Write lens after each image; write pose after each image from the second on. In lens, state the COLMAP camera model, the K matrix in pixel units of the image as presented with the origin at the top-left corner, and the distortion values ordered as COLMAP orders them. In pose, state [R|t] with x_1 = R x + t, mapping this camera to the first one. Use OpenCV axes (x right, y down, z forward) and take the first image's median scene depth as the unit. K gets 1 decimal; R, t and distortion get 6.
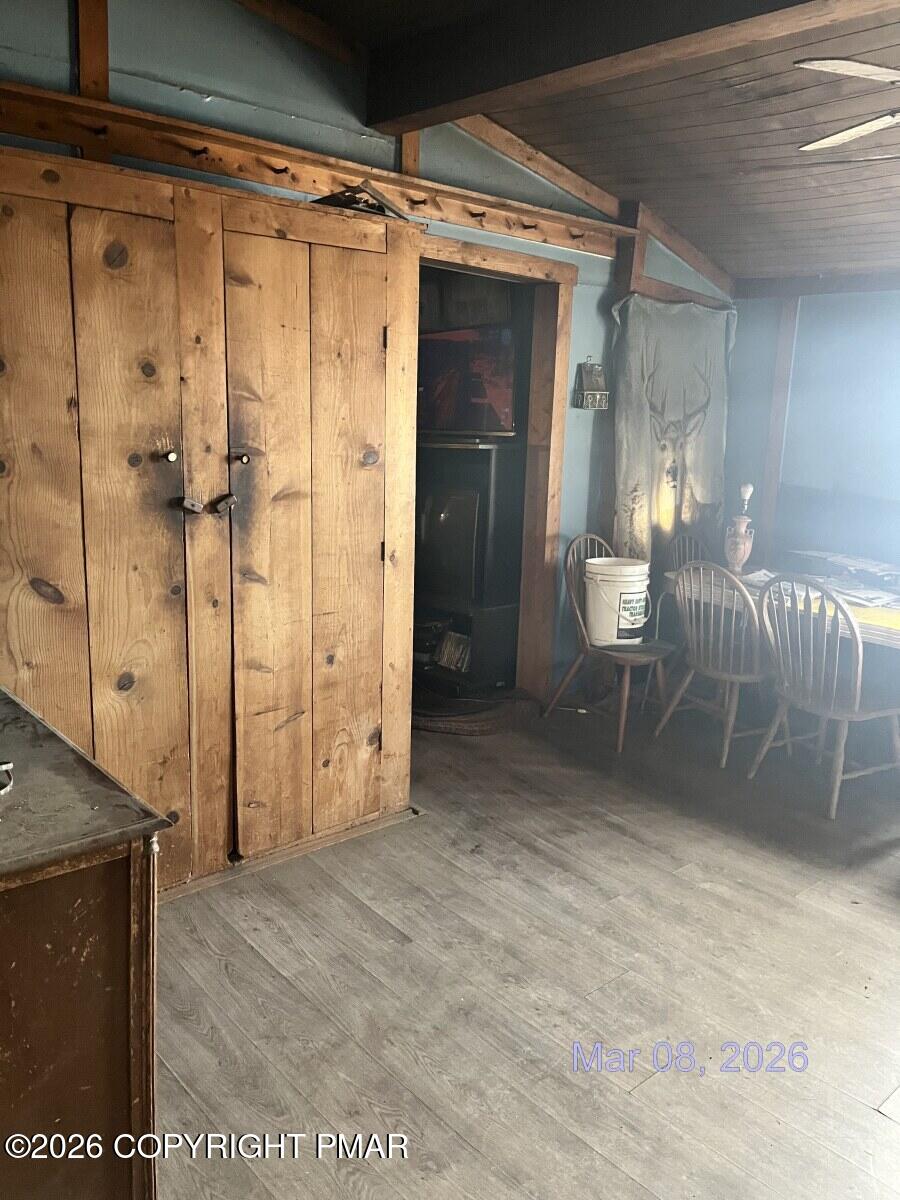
lens RADIAL K [[913.8, 0, 473.2], [0, 913.8, 571.1], [0, 0, 1]] dist [0.066299, -0.106856]
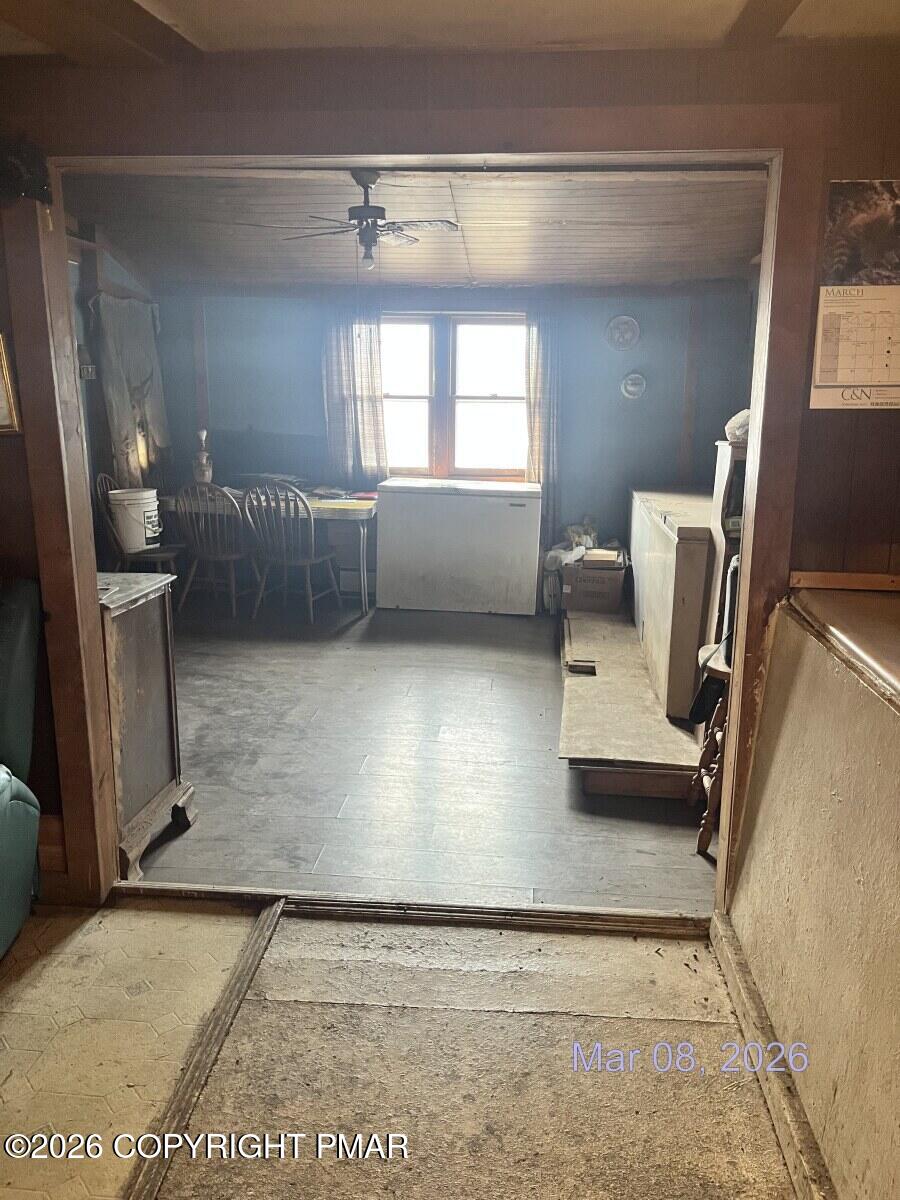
lens RADIAL K [[913.8, 0, 473.2], [0, 913.8, 571.1], [0, 0, 1]] dist [0.066299, -0.106856]
pose [[0.712954, -0.170282, 0.680221, -0.421949], [0.150497, 0.984619, 0.088744, 0.060755], [-0.684870, 0.039101, 0.727616, -0.331158]]
